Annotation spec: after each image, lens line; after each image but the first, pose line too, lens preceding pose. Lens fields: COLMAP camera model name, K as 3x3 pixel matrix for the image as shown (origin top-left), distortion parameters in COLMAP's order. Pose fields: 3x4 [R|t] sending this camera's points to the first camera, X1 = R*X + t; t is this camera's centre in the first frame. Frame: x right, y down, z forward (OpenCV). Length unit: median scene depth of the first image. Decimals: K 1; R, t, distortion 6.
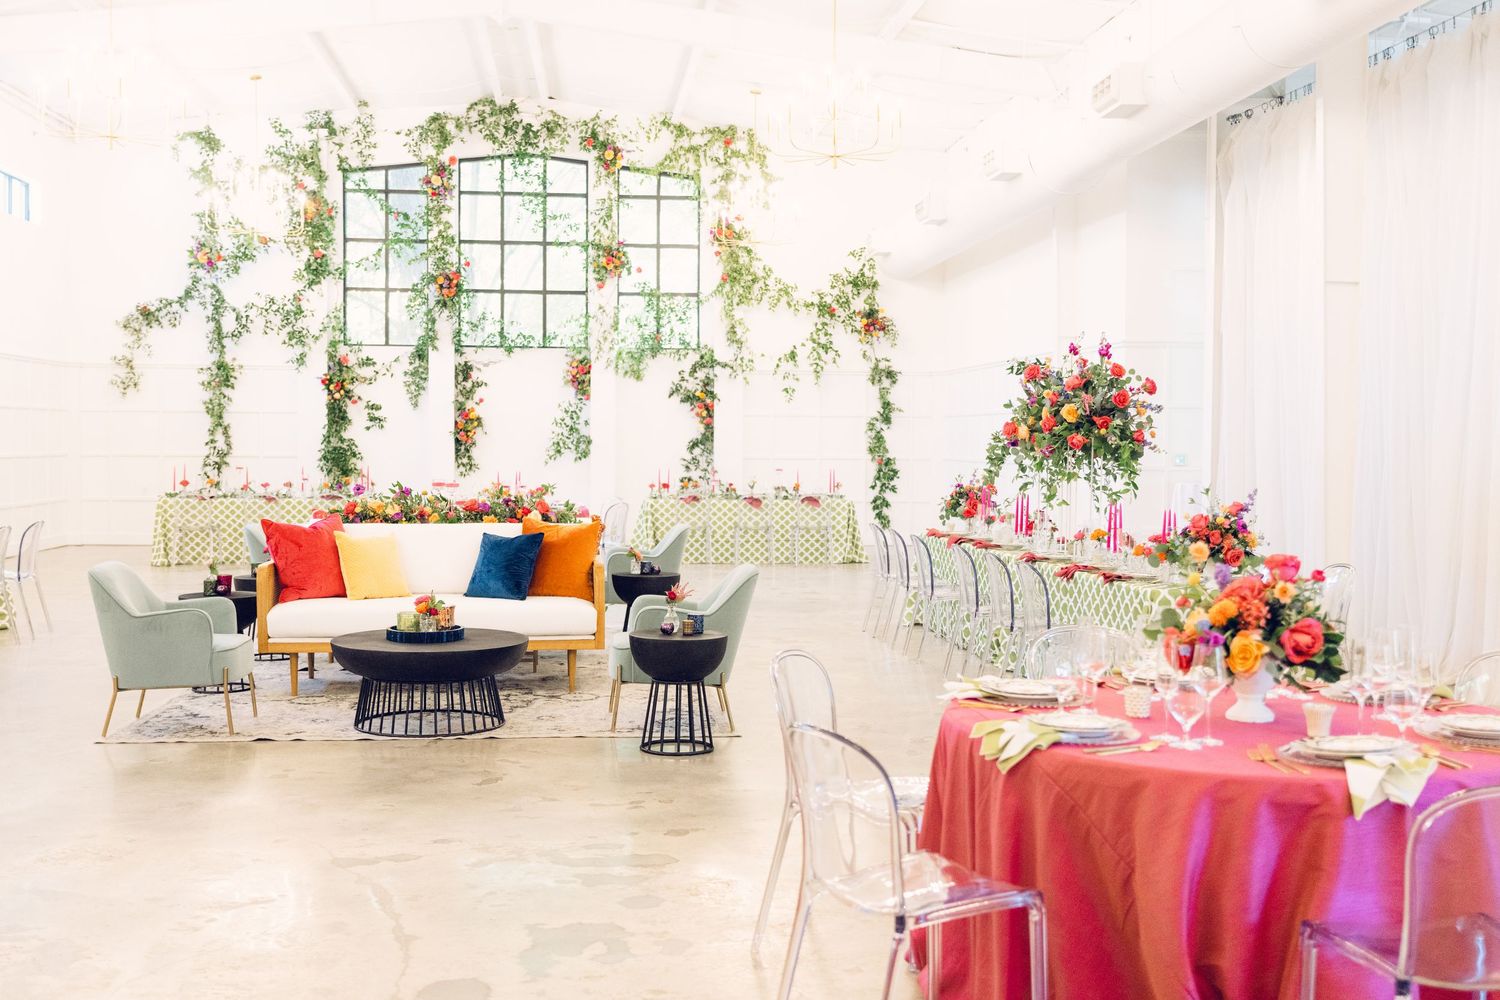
lens RADIAL K [[1609.3, 0, 748.1], [0, 1609.3, 497.5], [0, 0, 1]] dist [-0.012571, 0.000000]
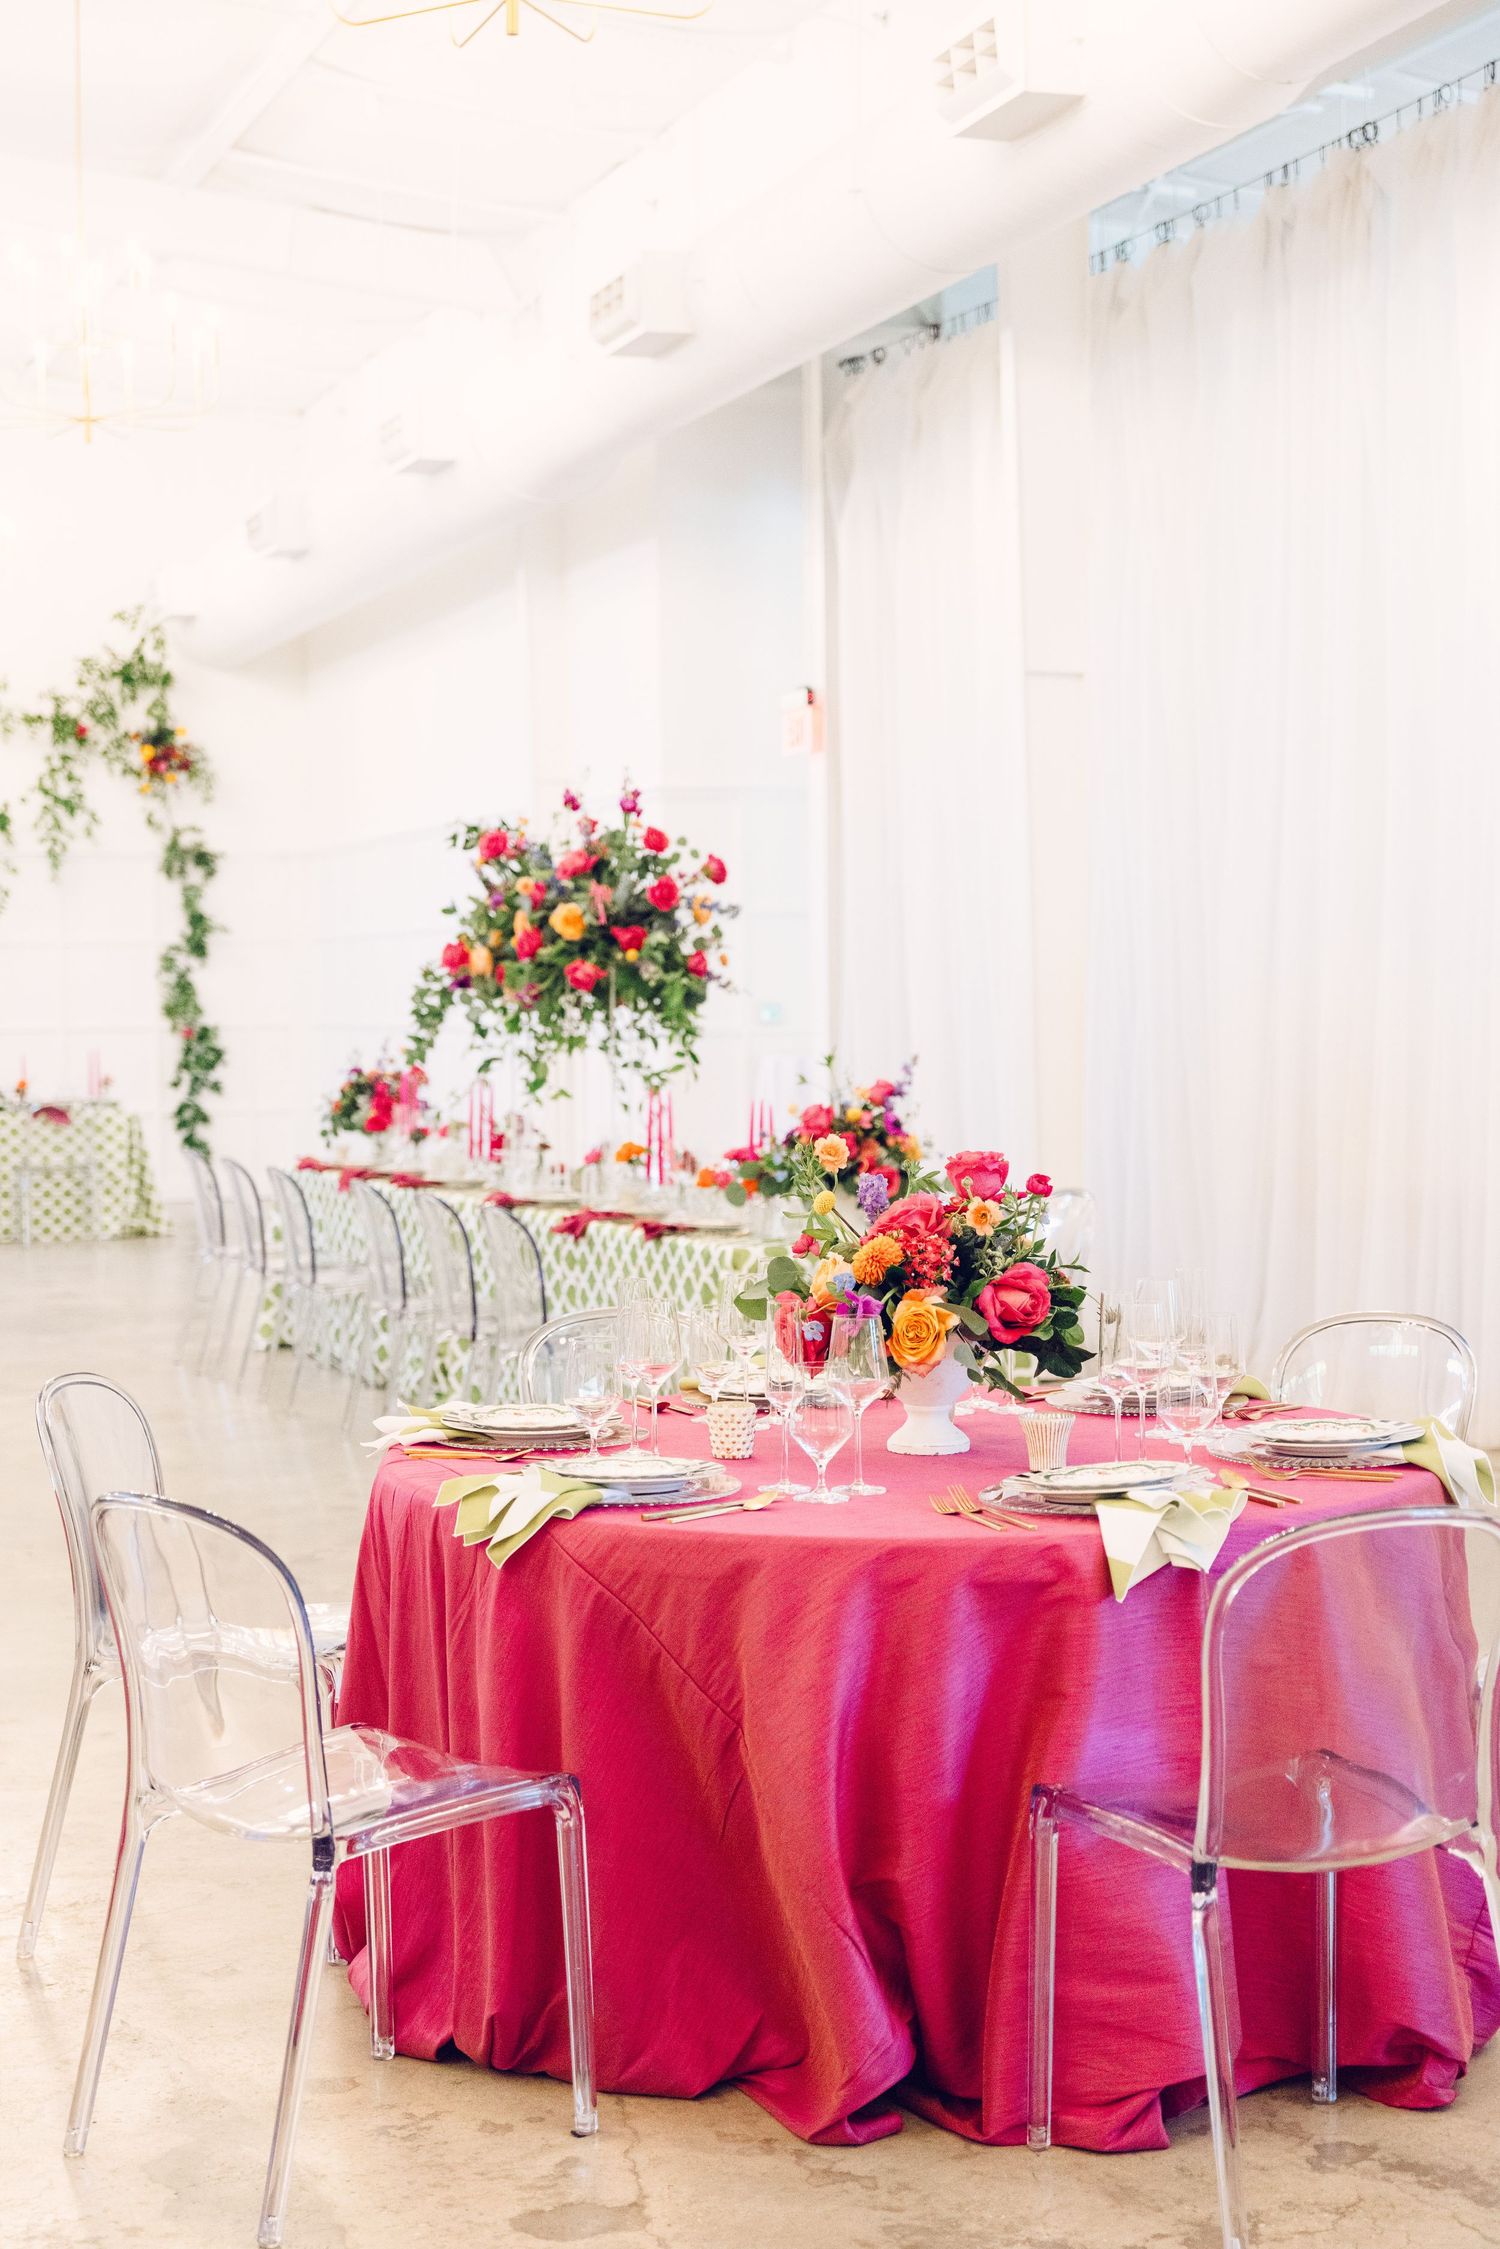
lens RADIAL K [[3217.6, 0, 719.5], [0, 3217.6, 1142.9], [0, 0, 1]] dist [-0.009135, 0.000000]
pose [[0.968765, -0.031424, 0.245982, -0.005223], [0.028854, 0.999485, 0.014044, 0.002700], [-0.246297, -0.006508, 0.969173, -0.010930]]
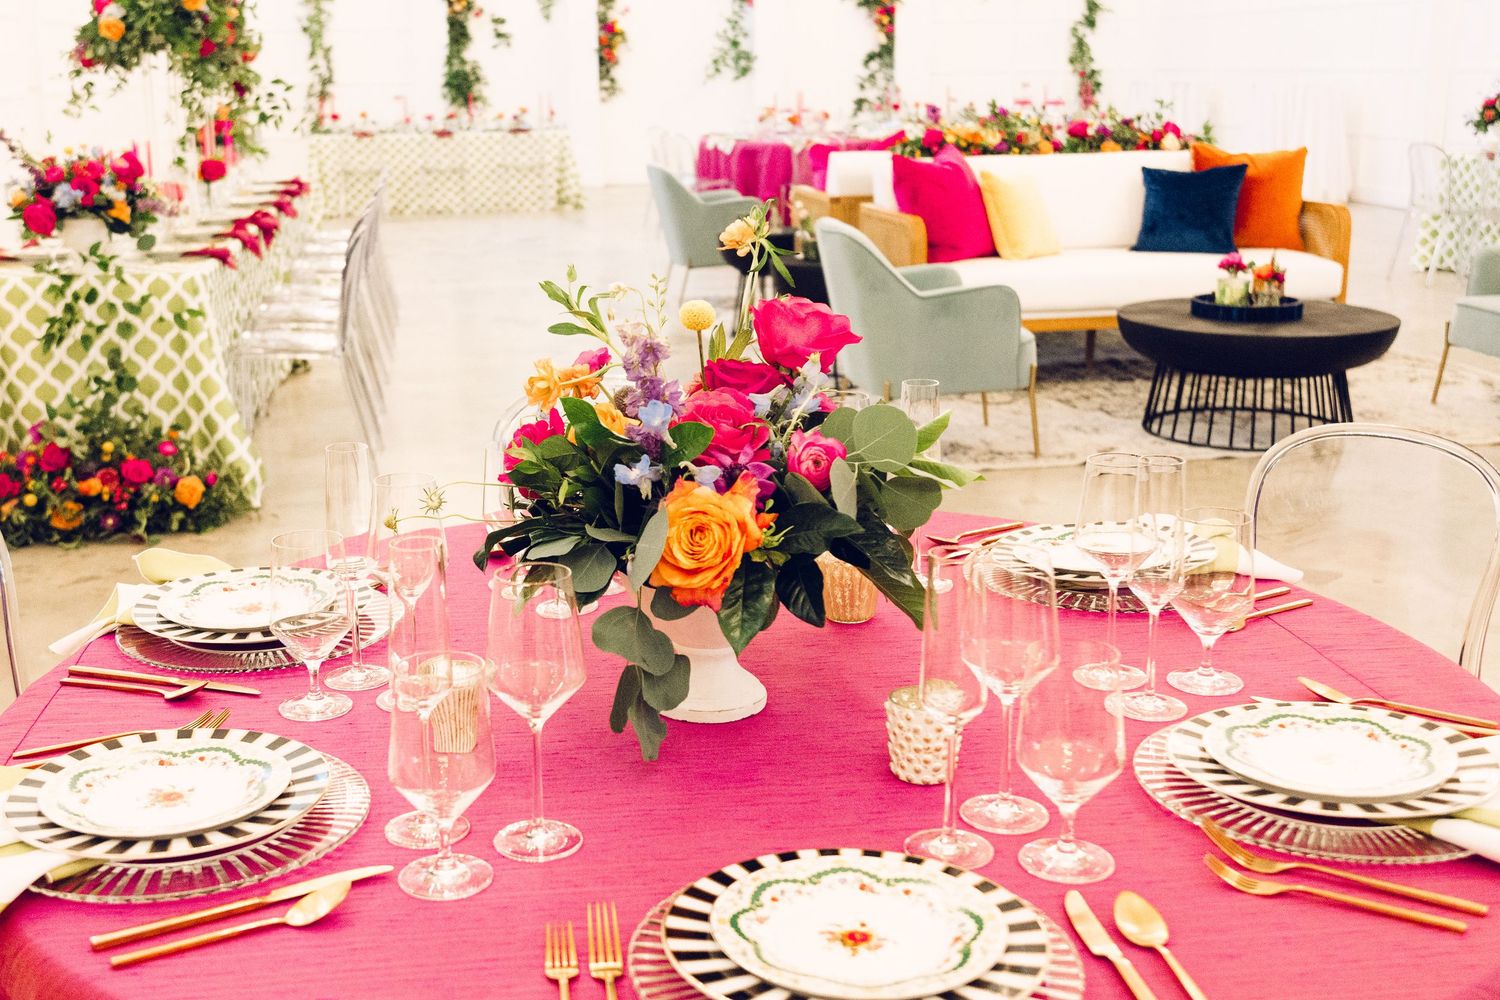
lens RADIAL K [[1675.4, 0, 653.5], [0, 1675.4, 467.0], [0, 0, 1]] dist [0.006291, 0.000000]
pose [[0.999309, -0.028682, 0.023622, -0.182500], [0.023386, 0.979513, 0.200016, -0.000996], [-0.028875, -0.199326, 0.979508, 0.093511]]
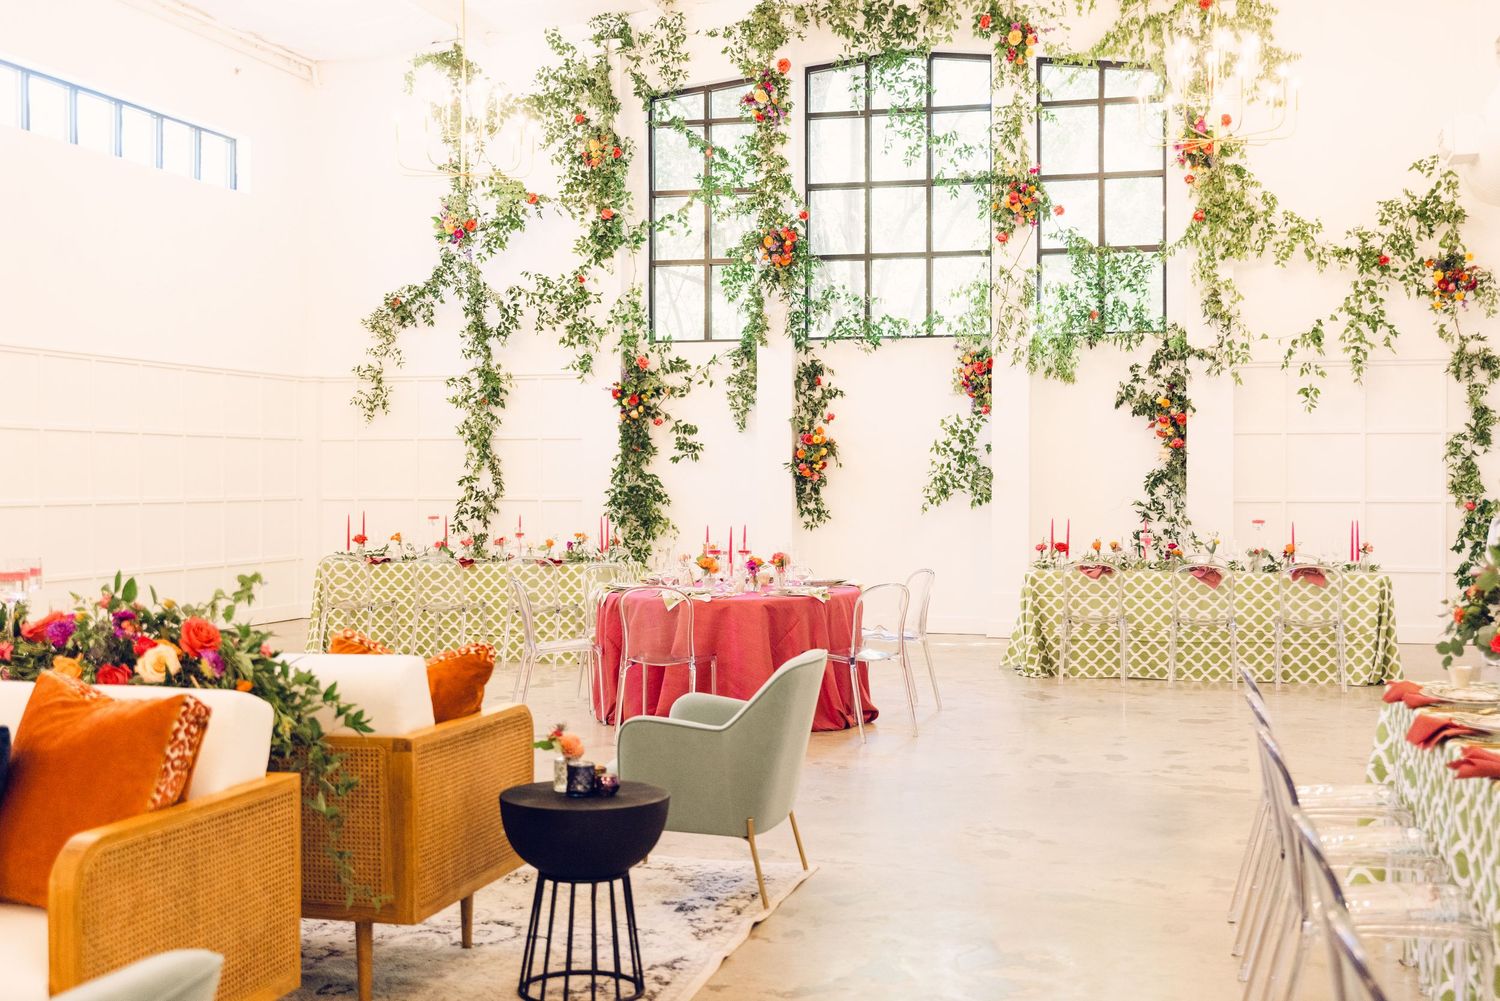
lens RADIAL K [[1750.6, 0, 752.7], [0, 1750.6, 497.9], [0, 0, 1]] dist [-0.009736, 0.000000]
pose [[0.935109, -0.002567, -0.354351, 0.065582], [-0.006528, 0.999679, -0.024471, -0.008048], [0.354300, 0.025196, 0.934792, 0.303728]]
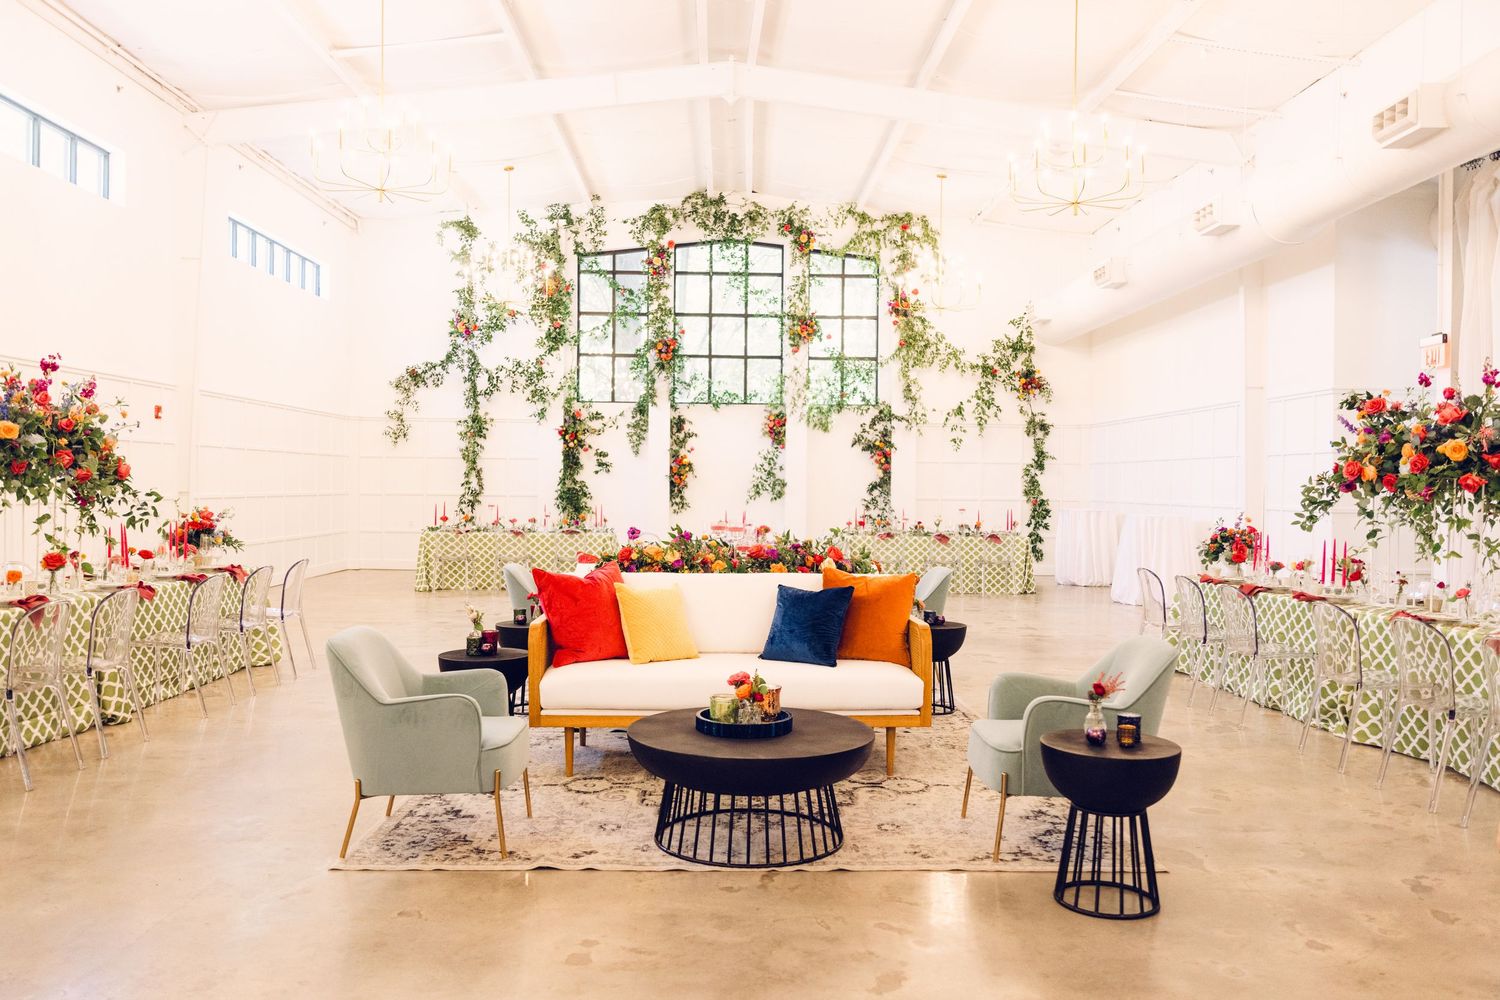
lens RADIAL K [[1168.1, 0, 751.7], [0, 1168.1, 497.6], [0, 0, 1]] dist [-0.012556, -0.011120]
pose [[0.996898, 0.004606, -0.078570, -0.056900], [-0.006550, 0.999678, -0.024505, -0.004330], [0.078431, 0.024944, 0.996607, 0.159373]]
